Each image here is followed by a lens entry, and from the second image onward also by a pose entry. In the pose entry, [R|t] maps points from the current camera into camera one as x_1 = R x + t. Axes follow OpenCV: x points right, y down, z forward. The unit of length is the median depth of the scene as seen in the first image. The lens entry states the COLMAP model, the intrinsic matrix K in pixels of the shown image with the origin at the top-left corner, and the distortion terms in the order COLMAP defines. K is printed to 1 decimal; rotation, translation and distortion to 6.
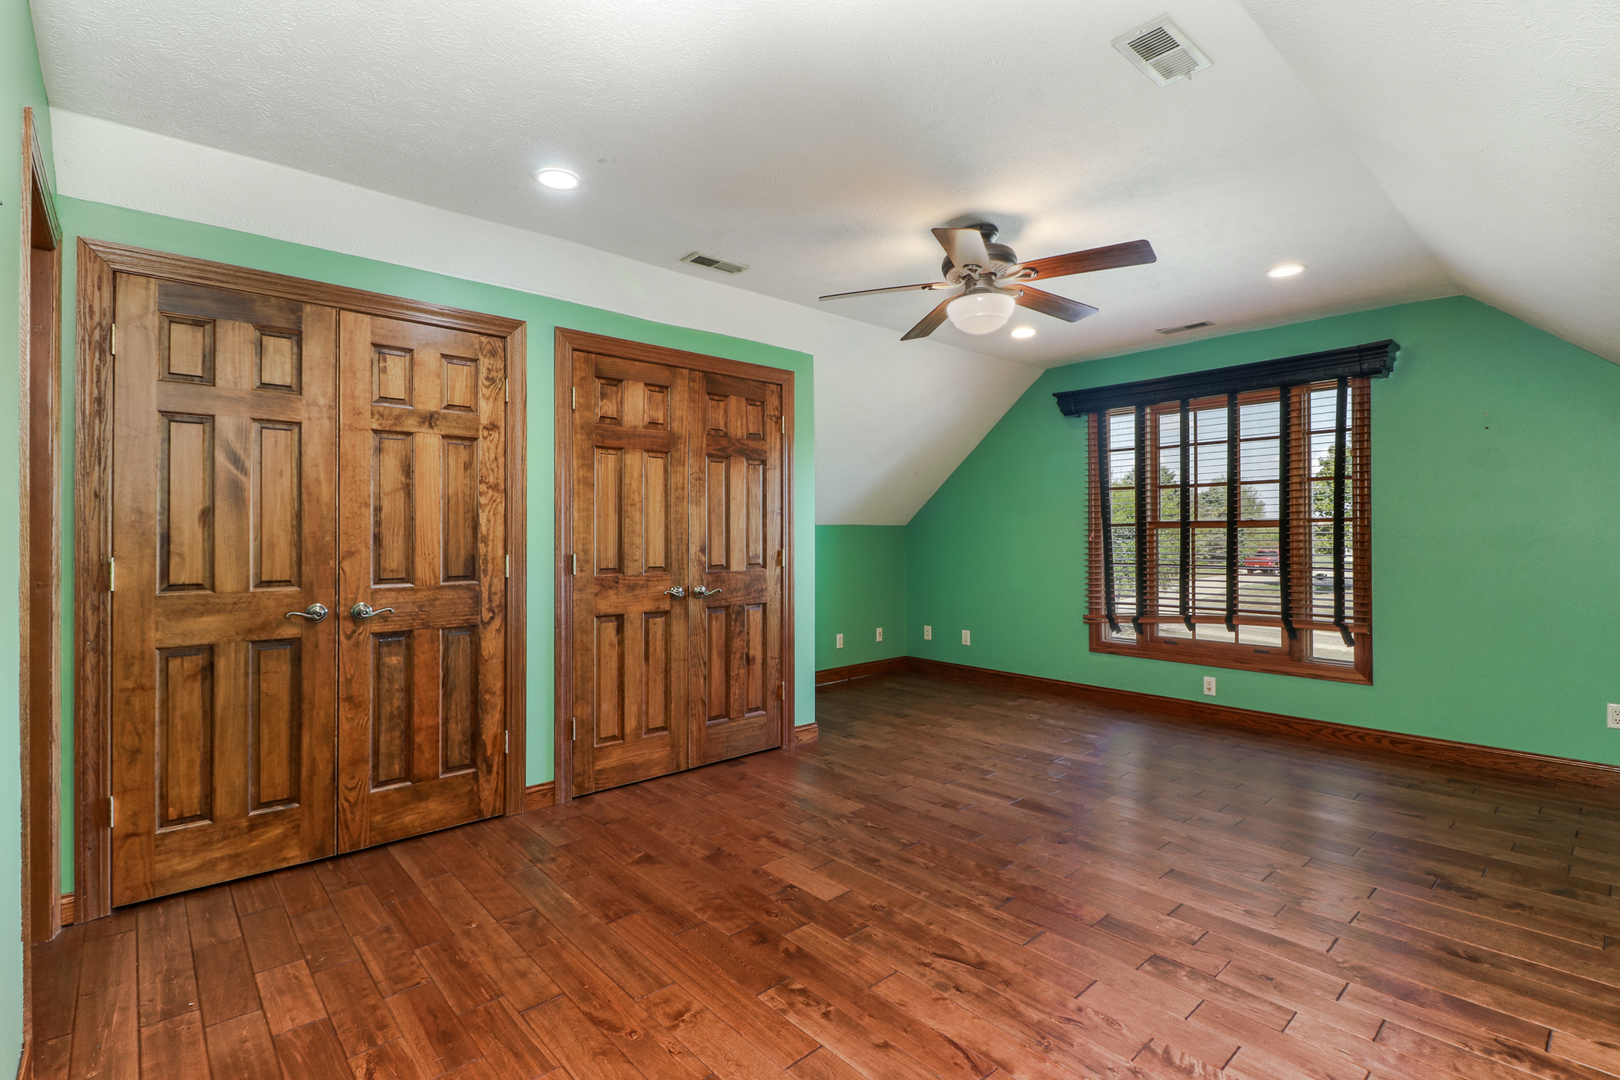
lens RADIAL K [[760.4, 0, 803.5], [0, 760.4, 533.7], [0, 0, 1]] dist [0.006249, -0.004031]
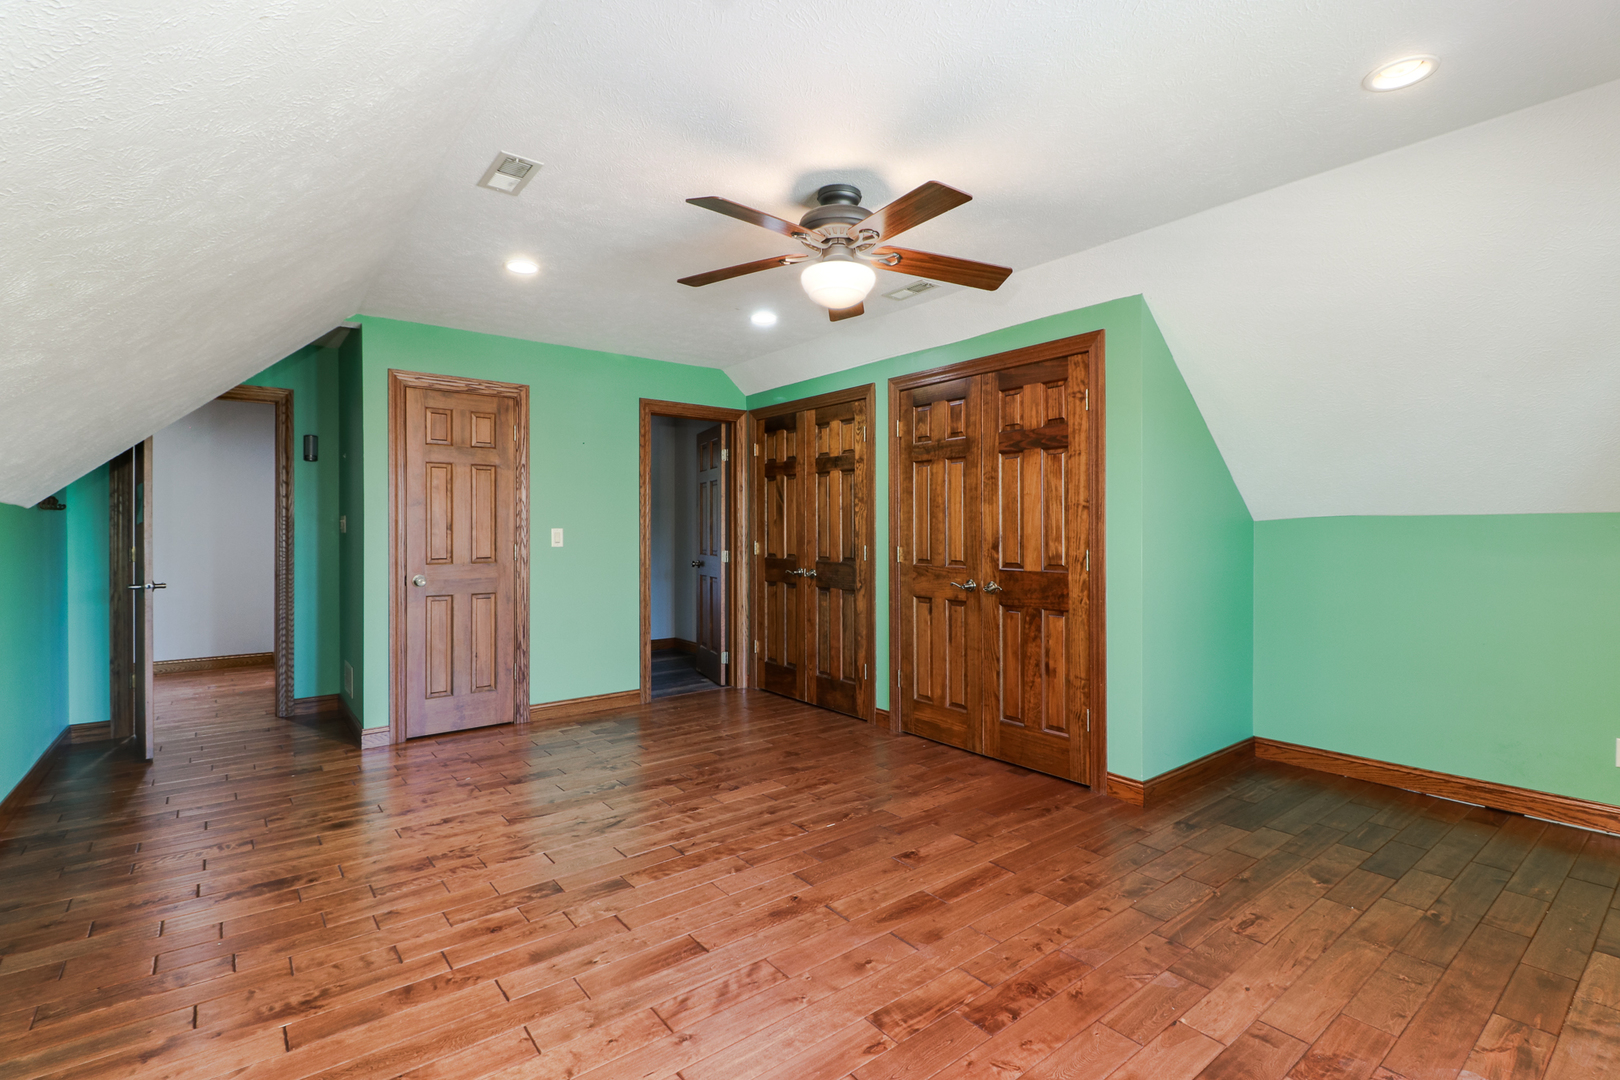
lens RADIAL K [[760.4, 0, 805.0], [0, 760.4, 536.6], [0, 0, 1]] dist [0.006249, -0.004031]
pose [[-0.079347, 0.009152, -0.996805, 0.949817], [0.001767, 0.999958, 0.009040, -0.002238], [0.996846, -0.001044, -0.079359, 0.872355]]
